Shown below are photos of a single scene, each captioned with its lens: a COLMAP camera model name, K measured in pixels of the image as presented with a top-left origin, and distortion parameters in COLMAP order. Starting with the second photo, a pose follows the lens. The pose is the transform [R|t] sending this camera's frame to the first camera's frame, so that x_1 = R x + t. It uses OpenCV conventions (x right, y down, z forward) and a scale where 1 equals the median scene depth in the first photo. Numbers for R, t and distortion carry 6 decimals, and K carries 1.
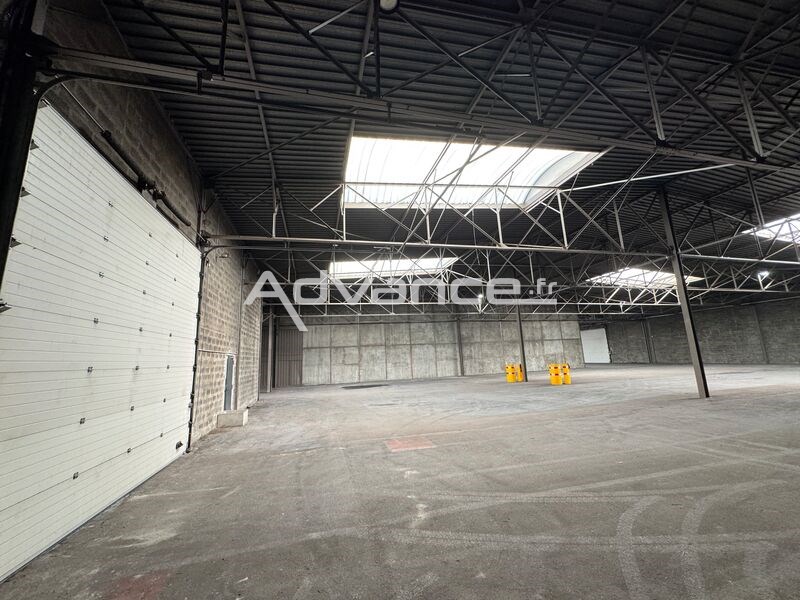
lens RADIAL K [[334.2, 0, 399.6], [0, 334.2, 297.2], [0, 0, 1]] dist [-0.002225, -0.000136]
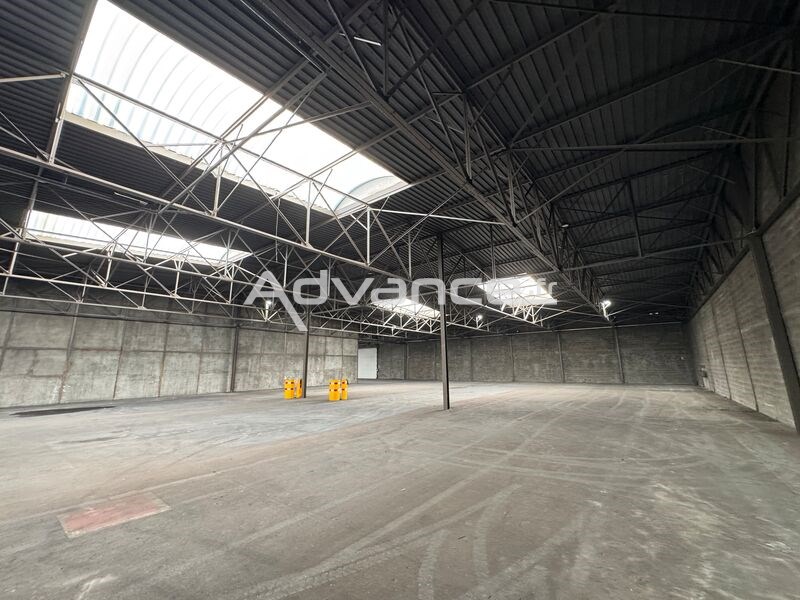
lens RADIAL K [[319.3, 0, 401.2], [0, 319.3, 298.0], [0, 0, 1]] dist [-0.001289, 0.000021]
pose [[0.793373, 0.159925, 0.587353, 0.025681], [-0.132205, 0.987110, -0.090193, 0.025641], [-0.594207, -0.006094, 0.804289, 0.154155]]
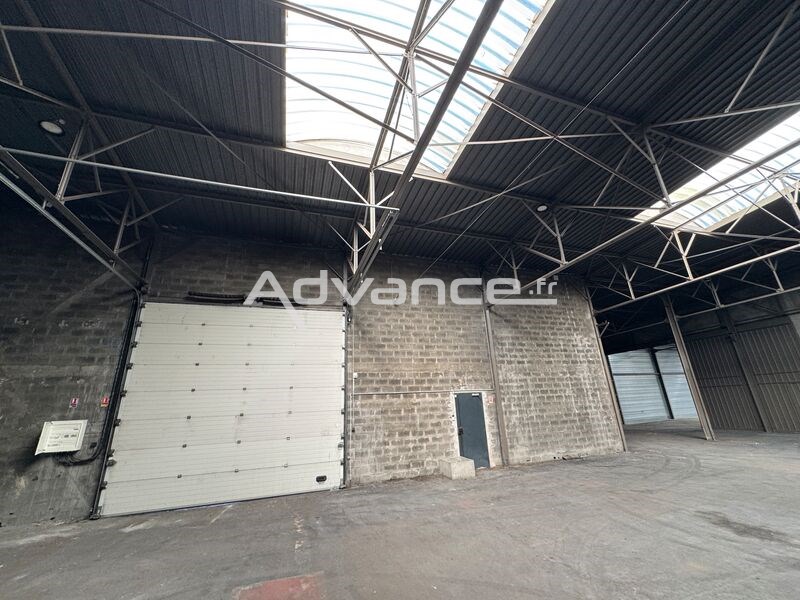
lens RADIAL K [[319.3, 0, 401.2], [0, 319.3, 298.0], [0, 0, 1]] dist [-0.001289, 0.000021]
pose [[0.035794, -0.291938, -0.955767, 0.404525], [0.228539, 0.933428, -0.276556, 0.141500], [0.972877, -0.208531, 0.100130, 0.835968]]
